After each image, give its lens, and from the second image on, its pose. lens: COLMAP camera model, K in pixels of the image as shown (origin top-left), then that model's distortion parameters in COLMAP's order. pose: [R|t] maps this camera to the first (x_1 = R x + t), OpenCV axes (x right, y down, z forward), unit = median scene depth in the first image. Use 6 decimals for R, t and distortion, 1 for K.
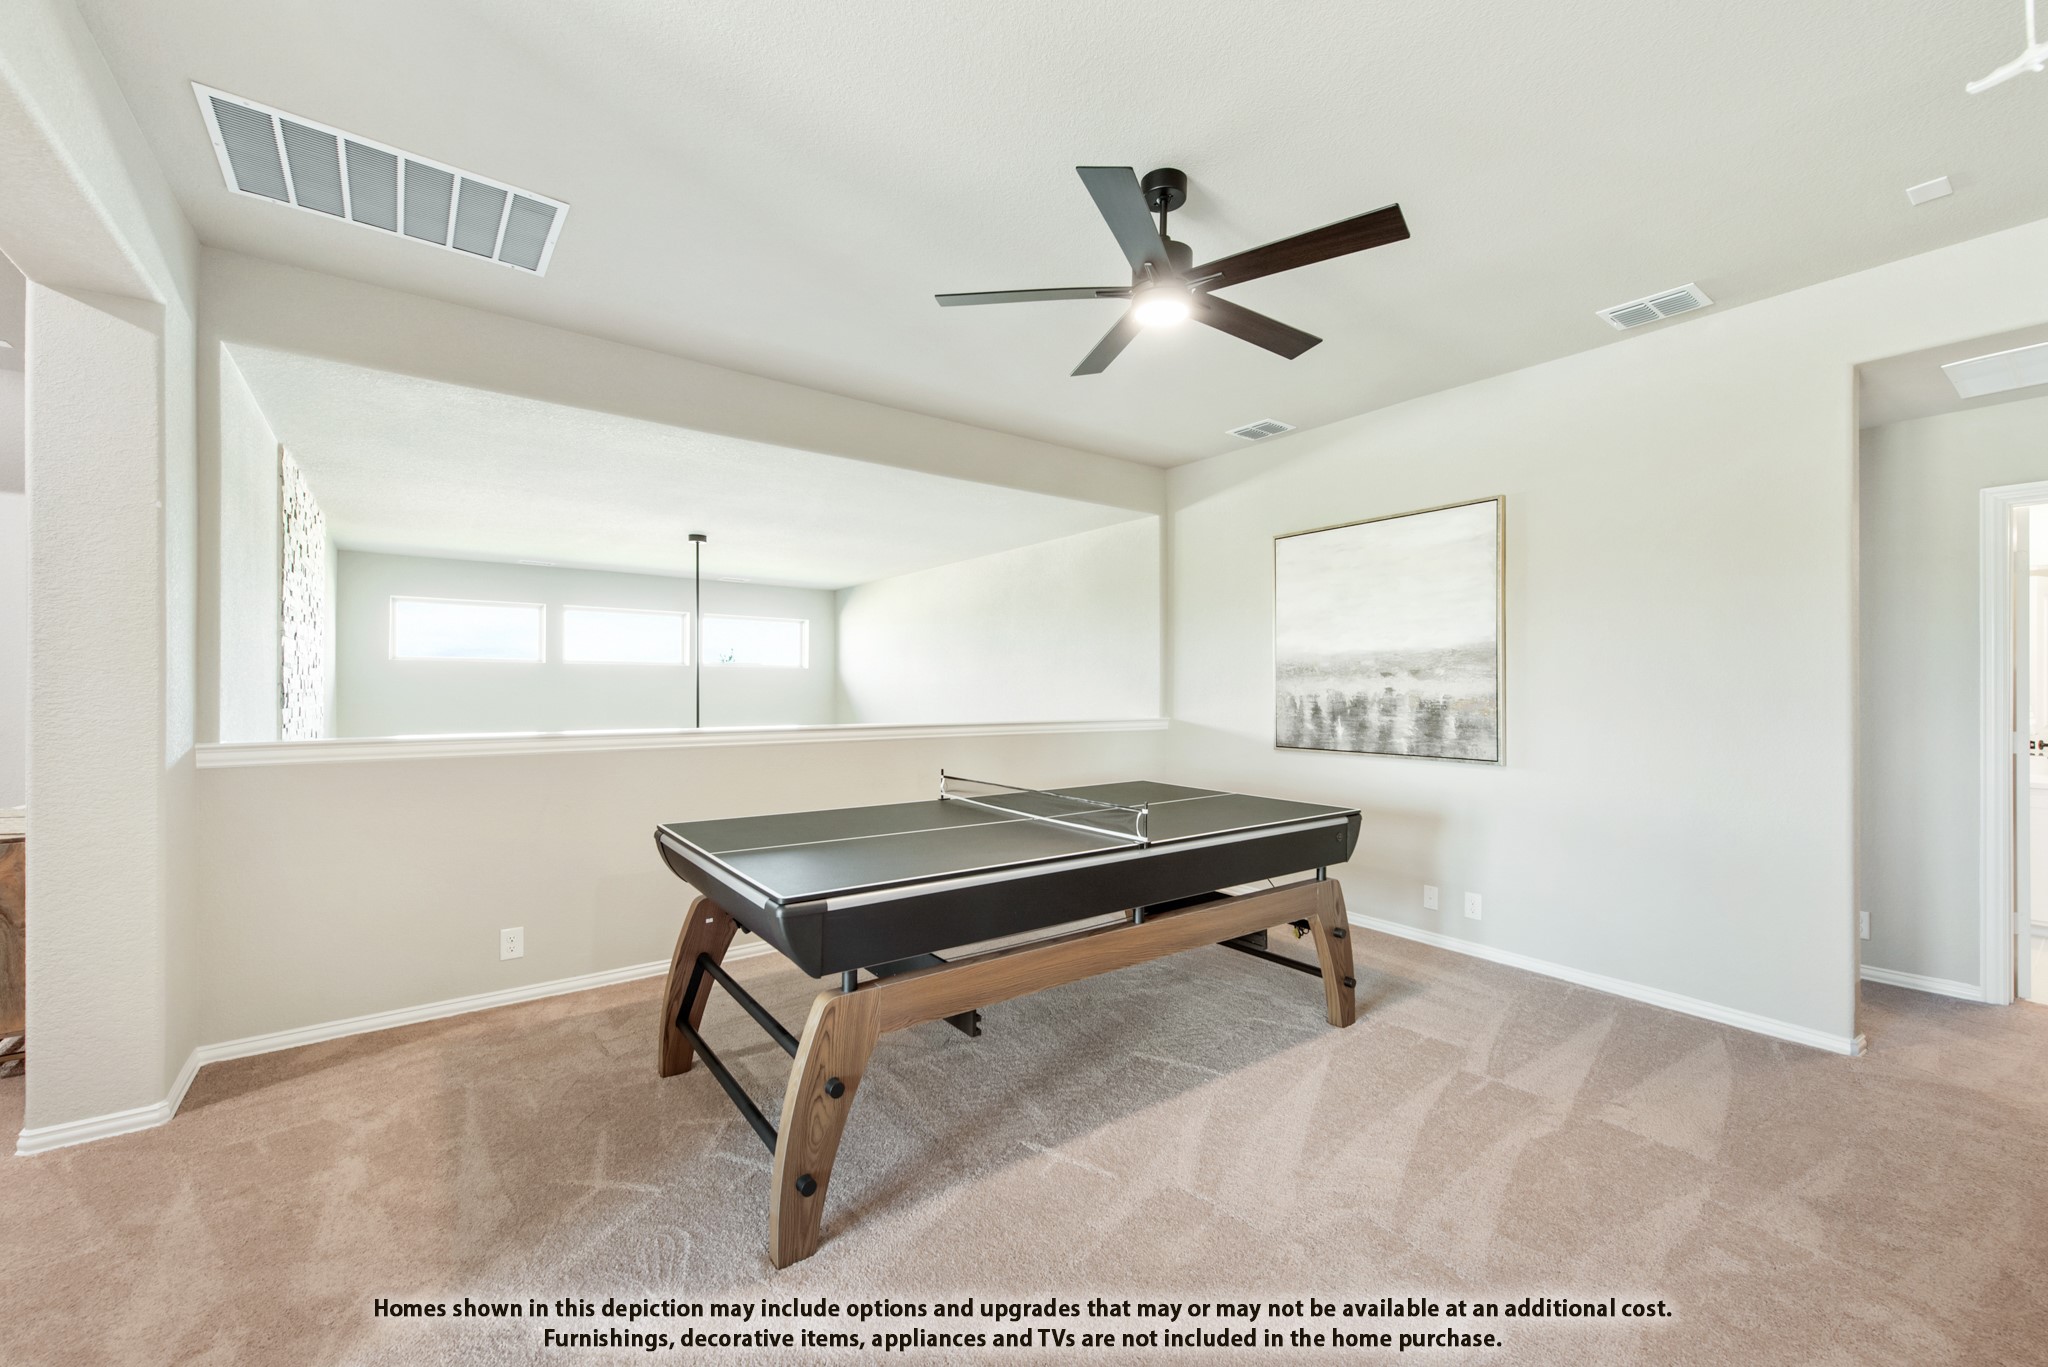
lens RADIAL K [[815.5, 0, 1033.3], [0, 815.5, 674.7], [0, 0, 1]] dist [0.015391, -0.005636]
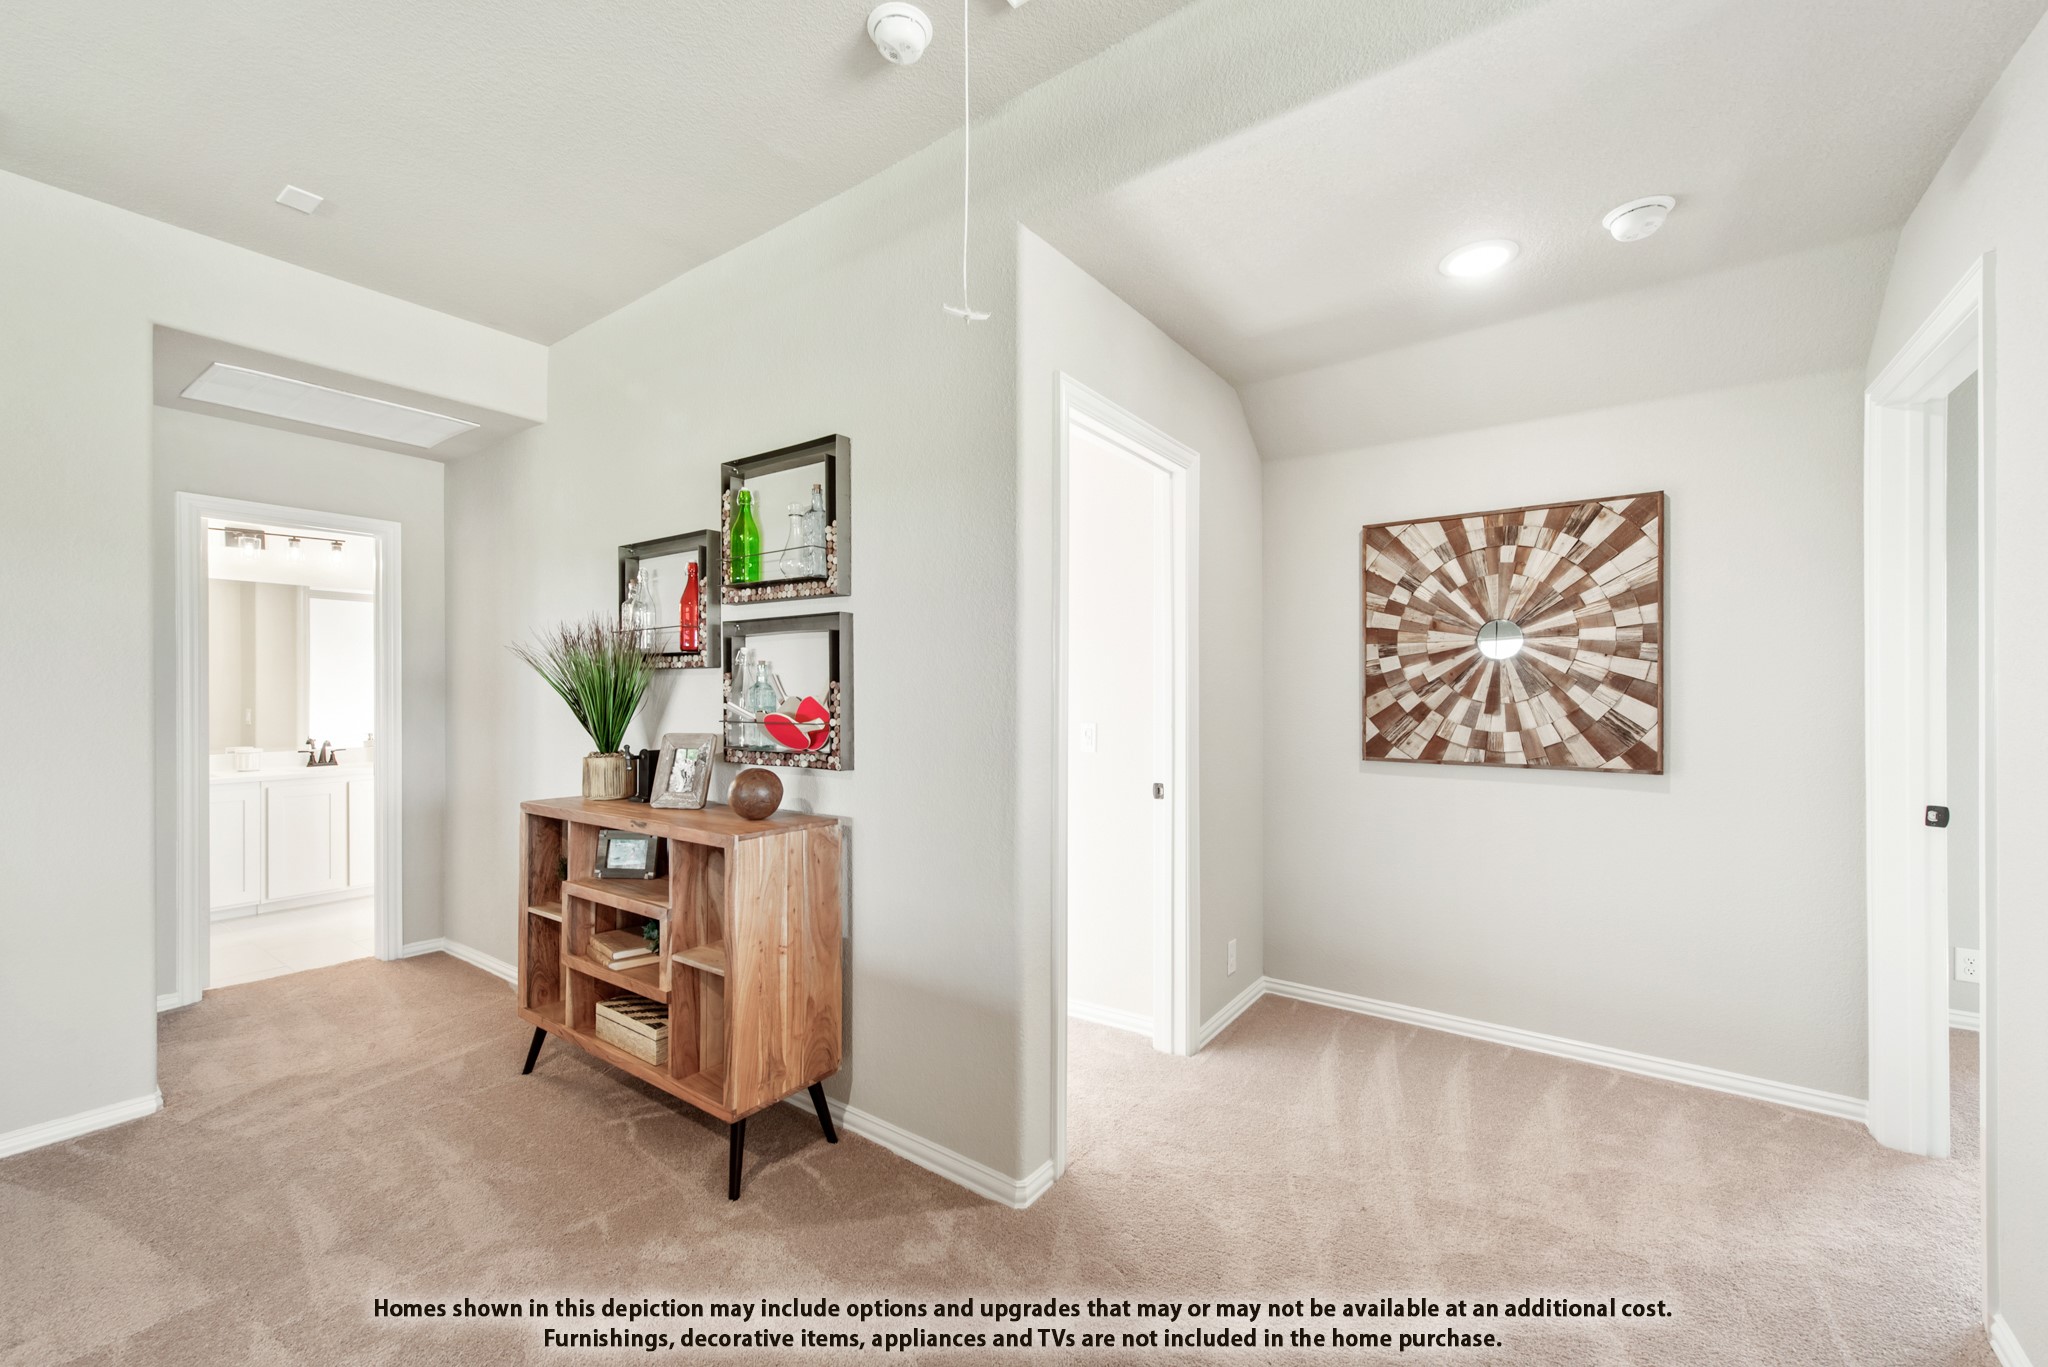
lens RADIAL K [[815.5, 0, 1033.3], [0, 815.5, 674.7], [0, 0, 1]] dist [0.015391, -0.005636]
pose [[-0.283019, 0.006199, 0.959094, -0.125680], [-0.004726, 0.999958, -0.007858, 0.000560], [-0.959103, -0.006757, -0.282978, 0.397121]]
